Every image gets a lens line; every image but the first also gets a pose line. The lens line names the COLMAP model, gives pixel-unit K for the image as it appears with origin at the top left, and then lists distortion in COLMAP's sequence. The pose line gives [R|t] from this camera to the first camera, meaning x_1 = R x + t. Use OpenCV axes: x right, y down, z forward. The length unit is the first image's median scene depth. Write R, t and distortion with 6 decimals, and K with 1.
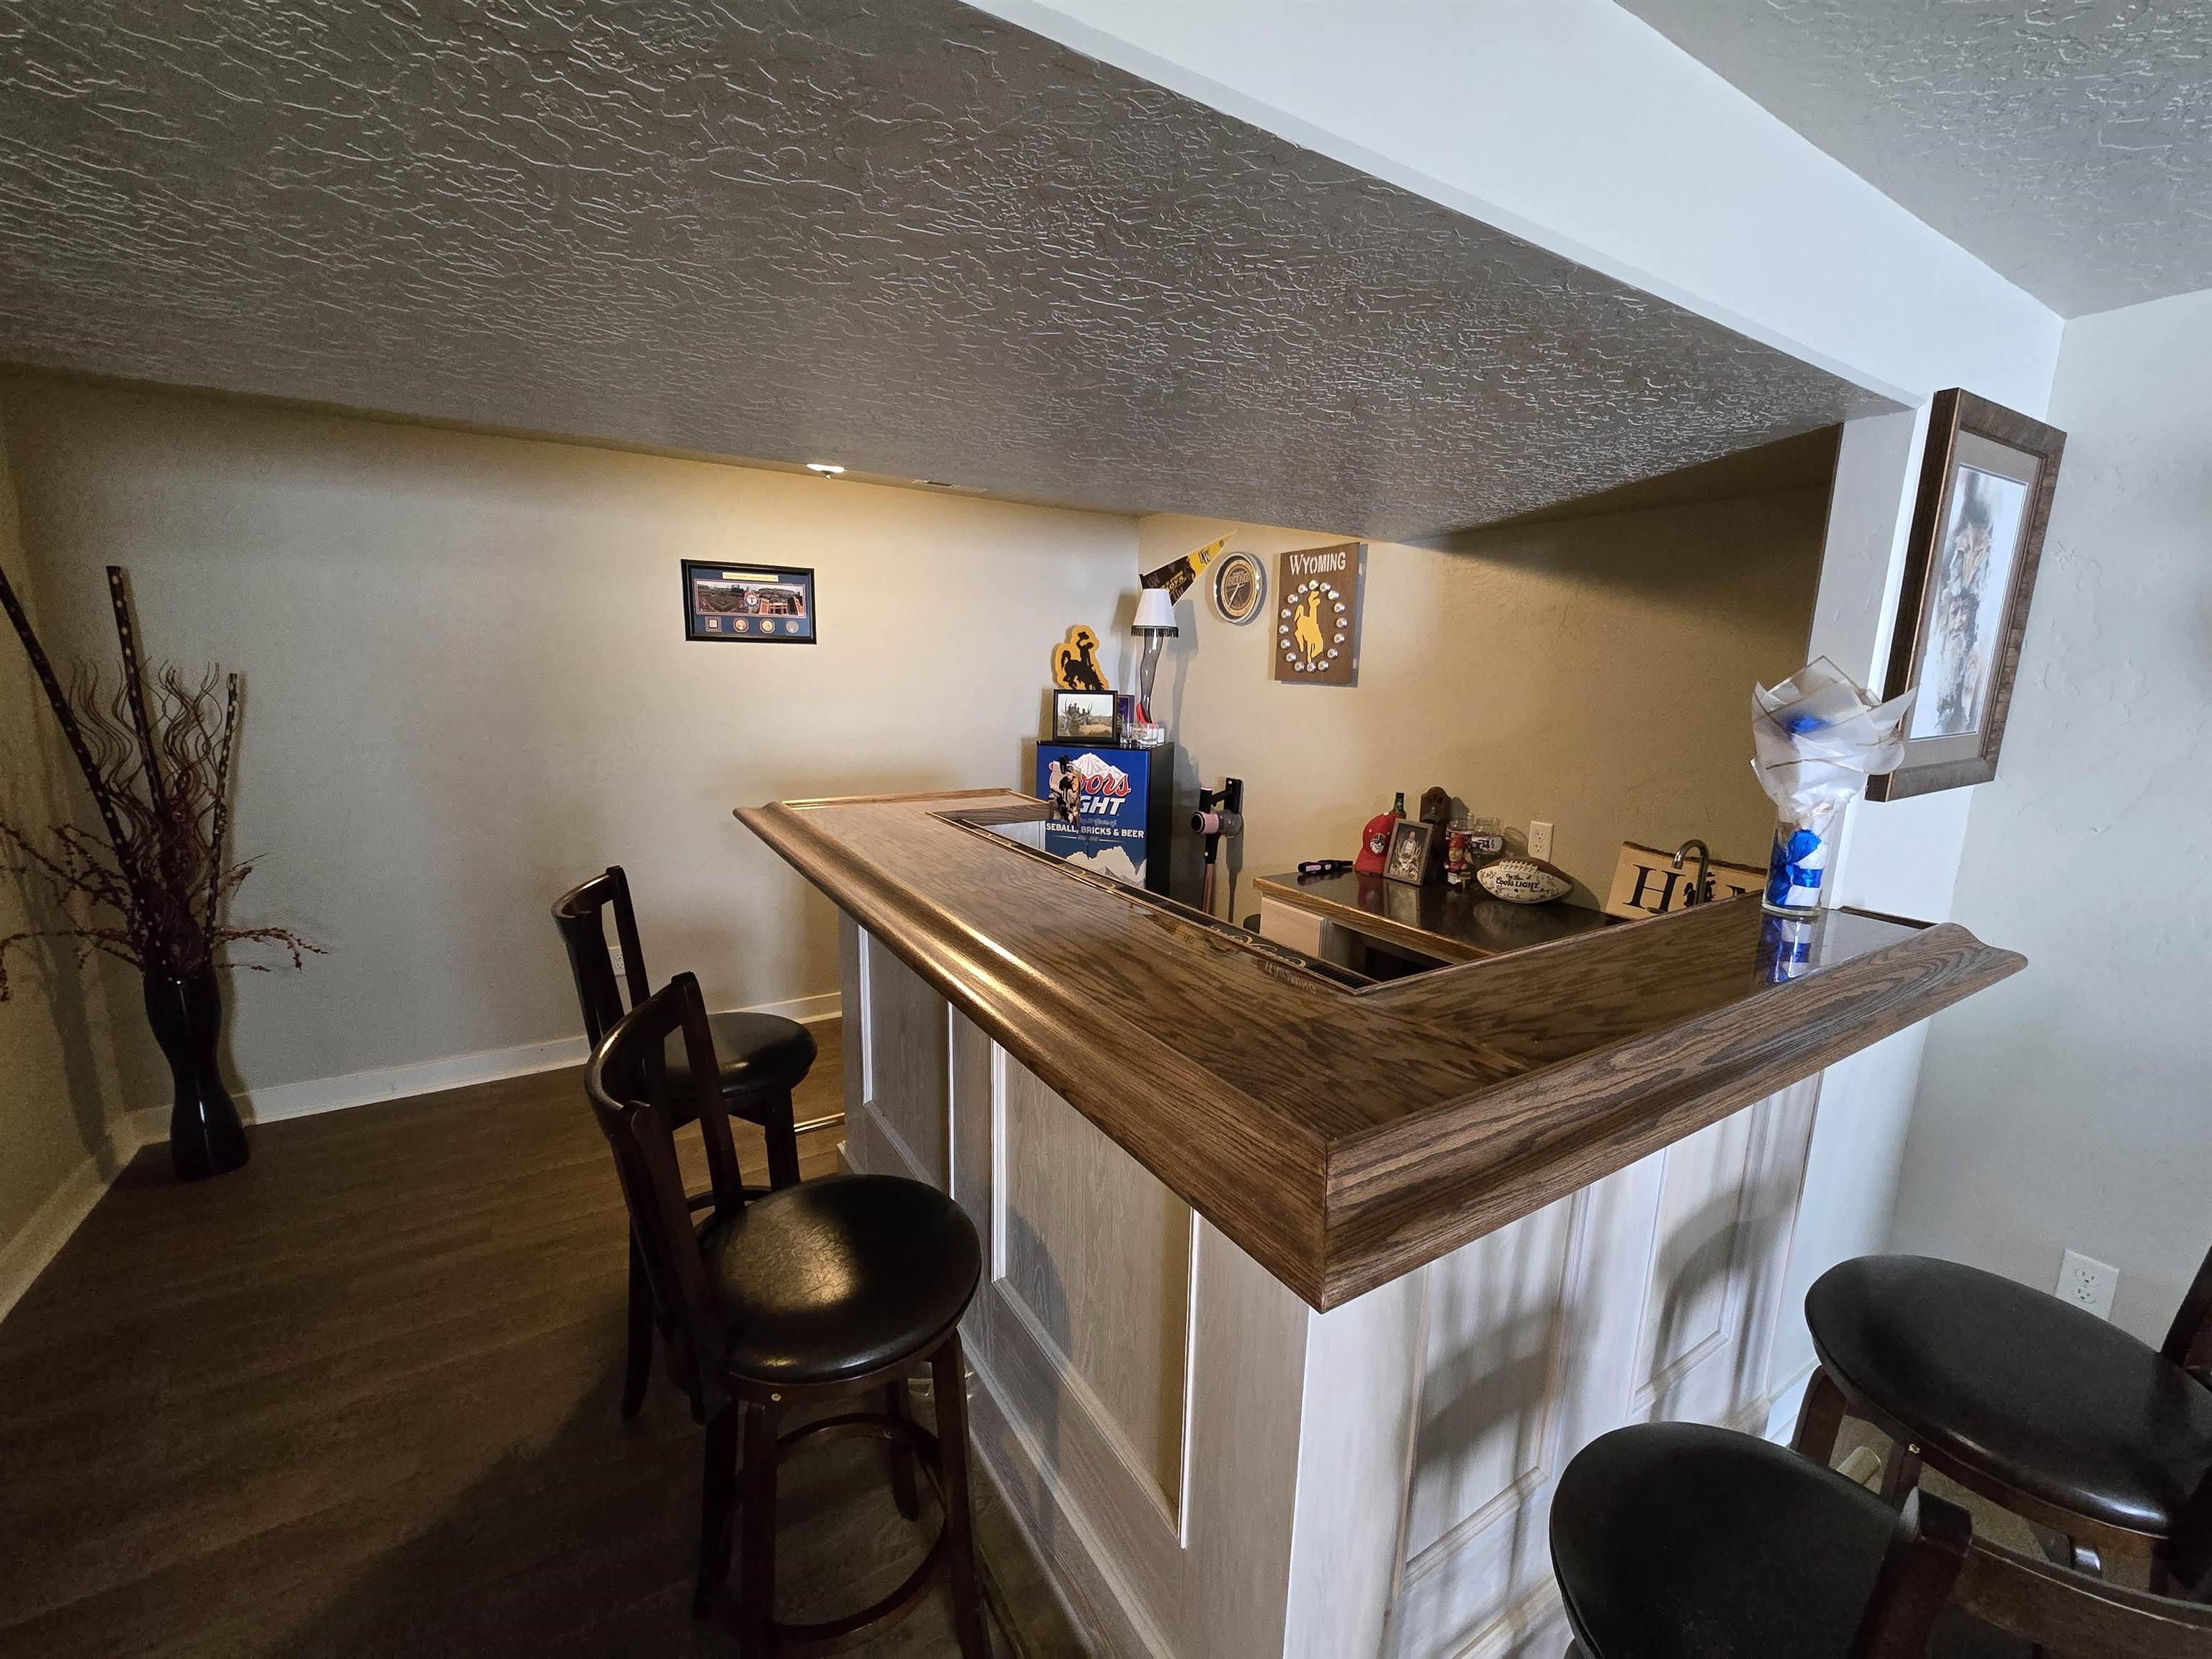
lens RADIAL K [[914.6, 0, 1113.1], [0, 914.6, 827.6], [0, 0, 1]] dist [-0.005988, 0.002342]
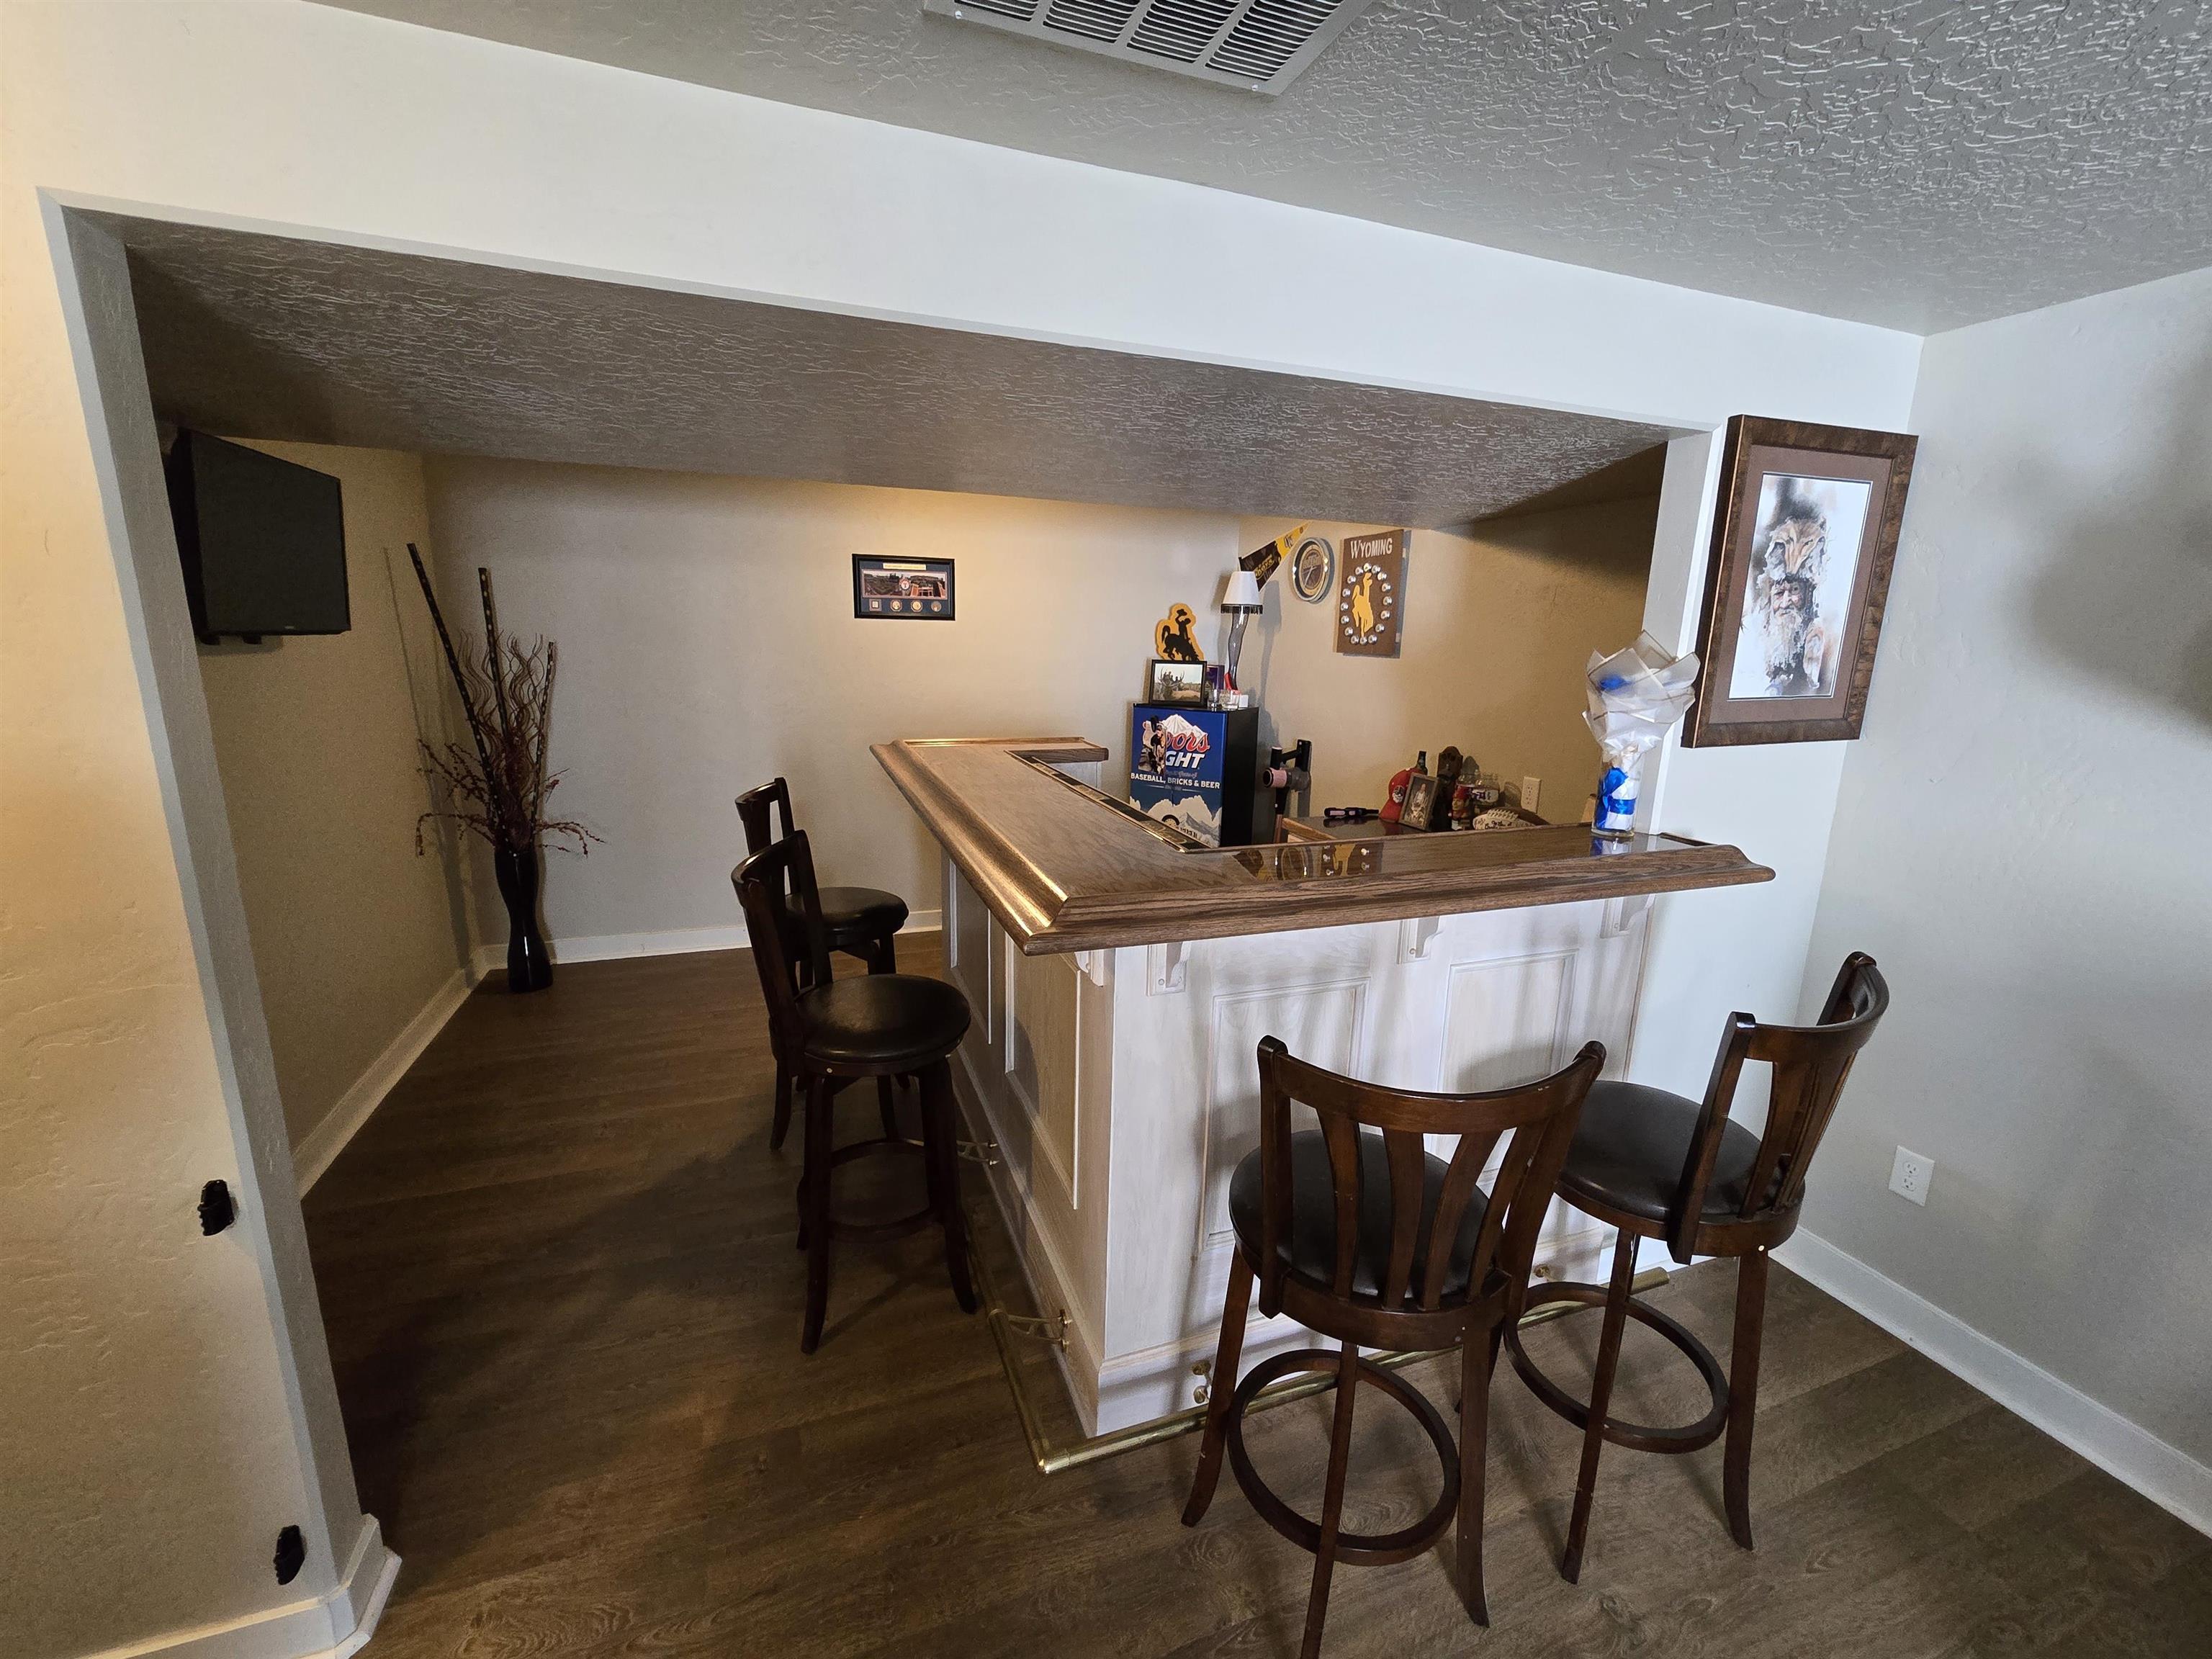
lens RADIAL K [[914.6, 0, 1113.7], [0, 914.6, 828.2], [0, 0, 1]] dist [-0.005988, 0.002342]
pose [[0.978713, 0.043806, -0.200505, 0.178612], [-0.038405, 0.998789, 0.030751, 0.039810], [0.201609, -0.022397, 0.979210, -0.206966]]
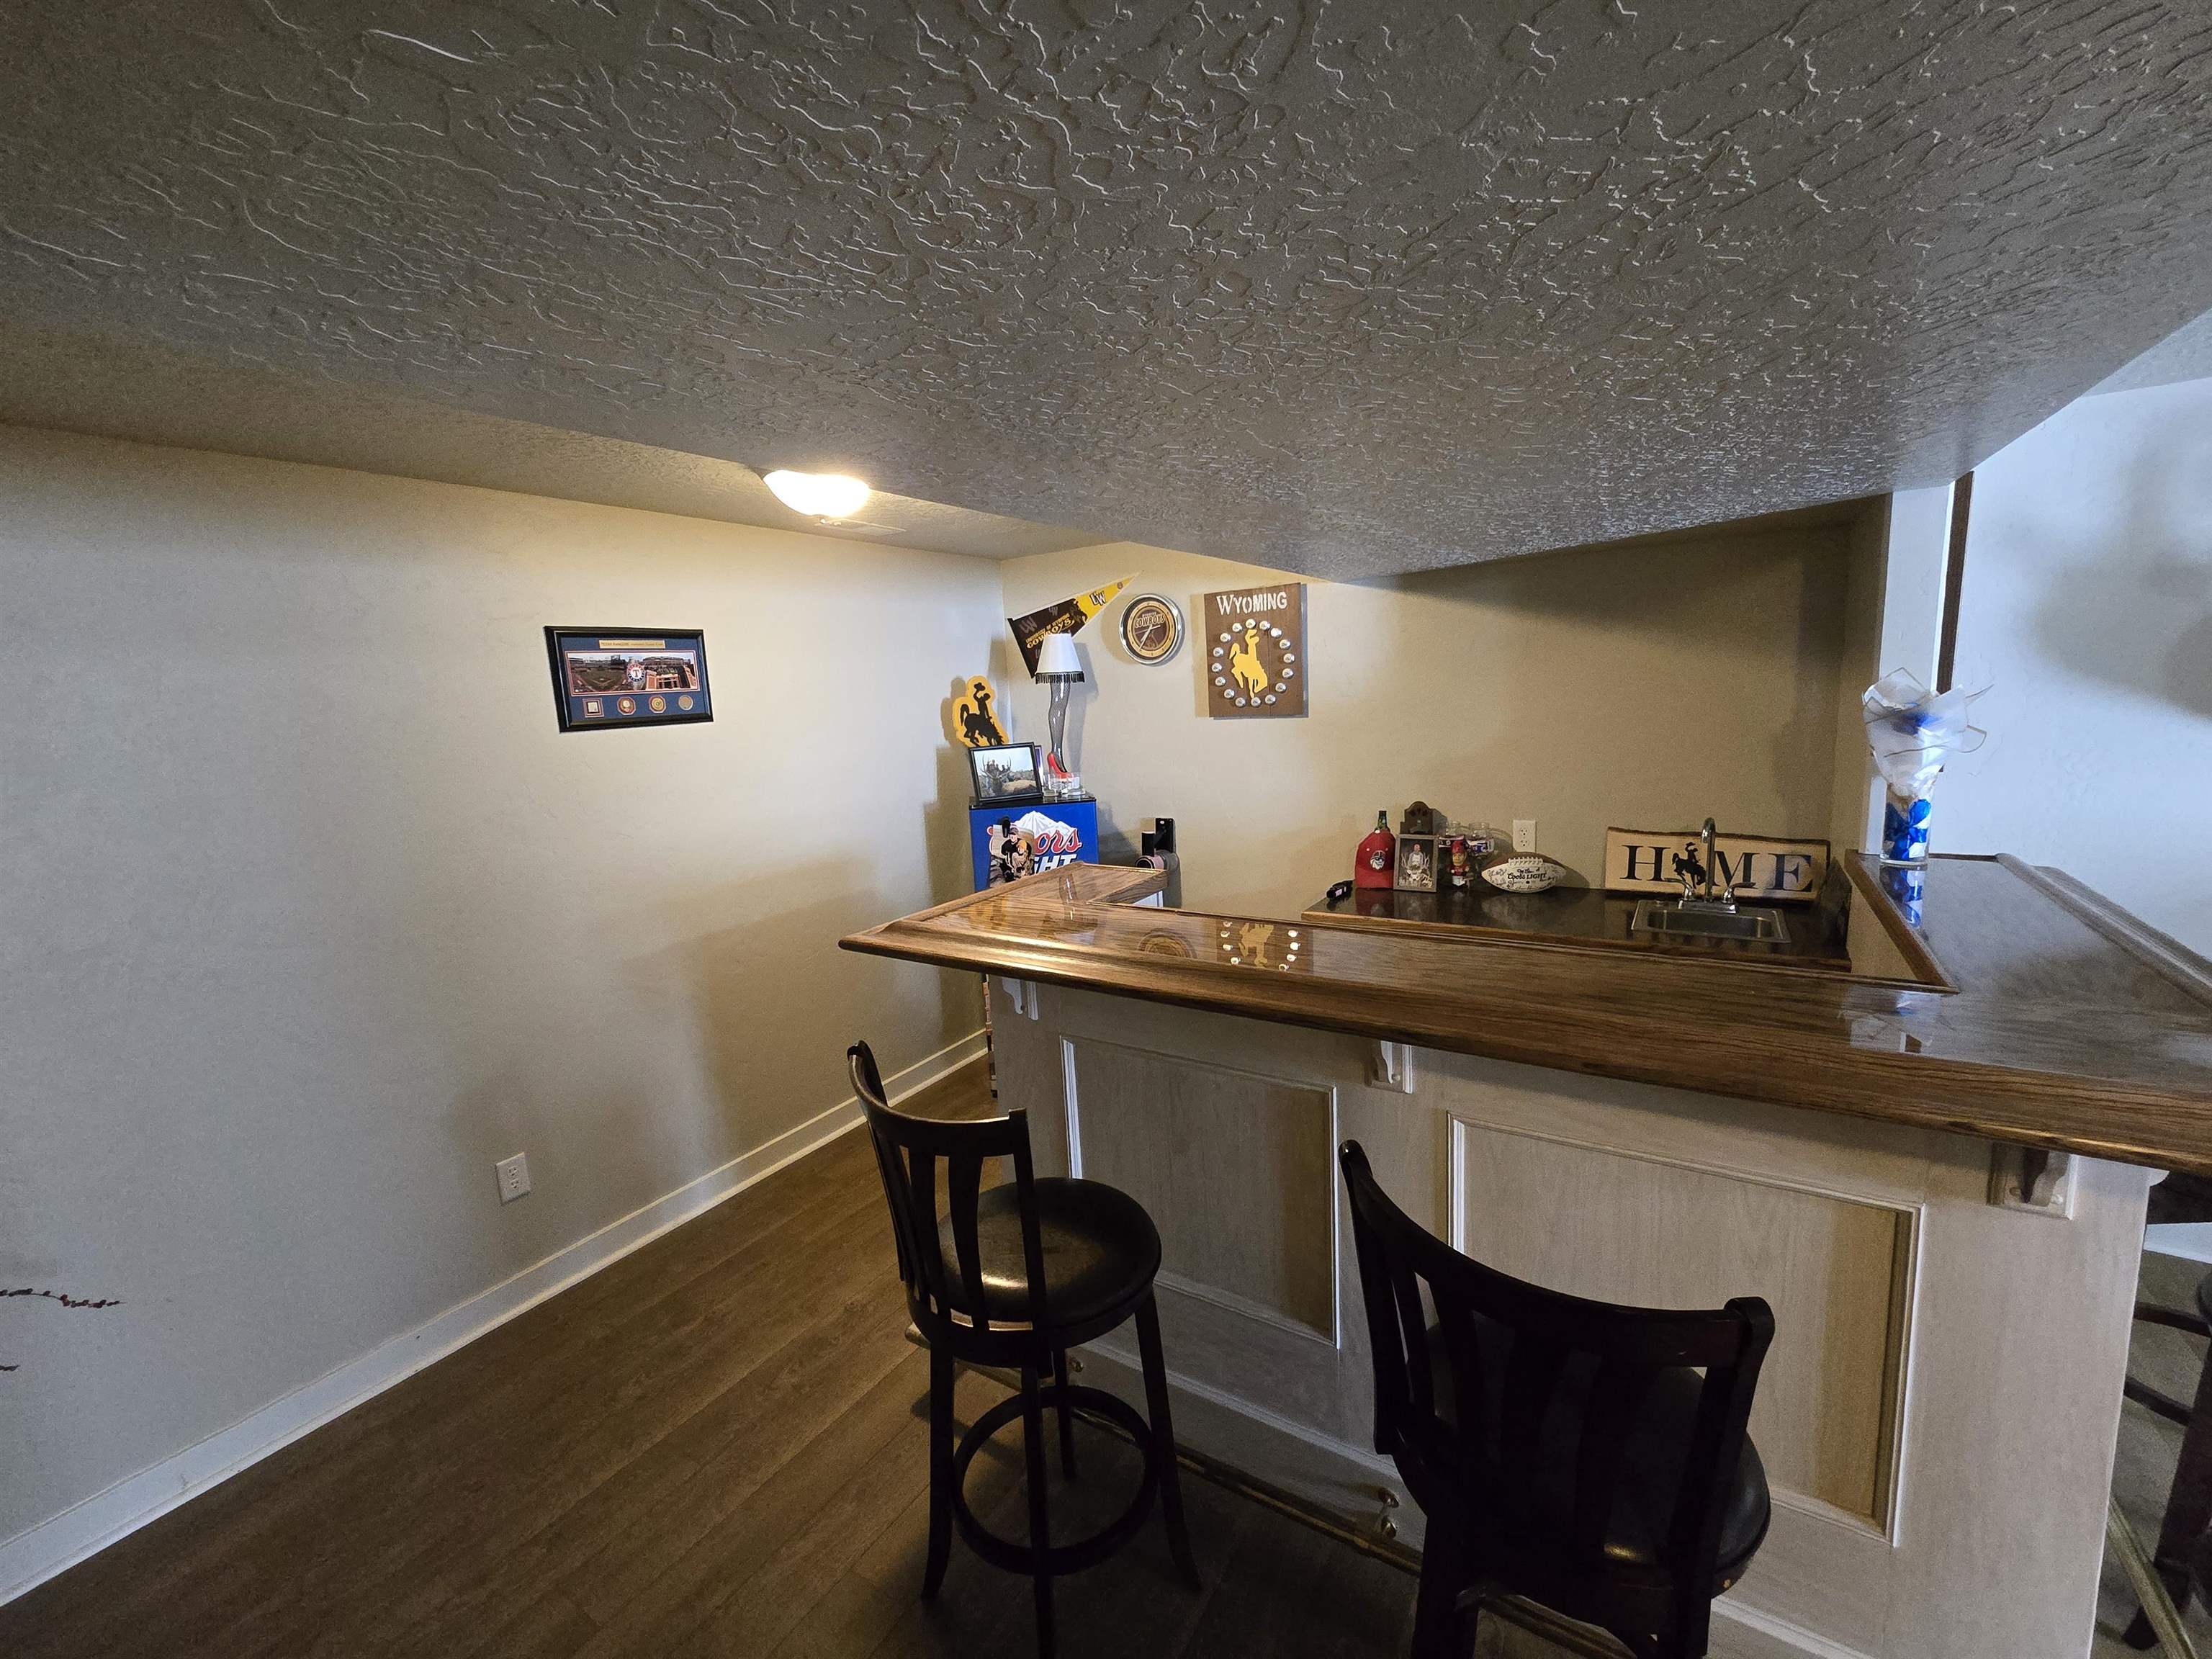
lens RADIAL K [[914.6, 0, 1111.2], [0, 914.6, 831.3], [0, 0, 1]] dist [-0.005988, 0.002342]
pose [[0.899198, -0.137421, 0.415401, -0.451821], [0.148459, 0.988902, 0.005783, -0.071849], [-0.411585, 0.056470, 0.909620, 0.155468]]
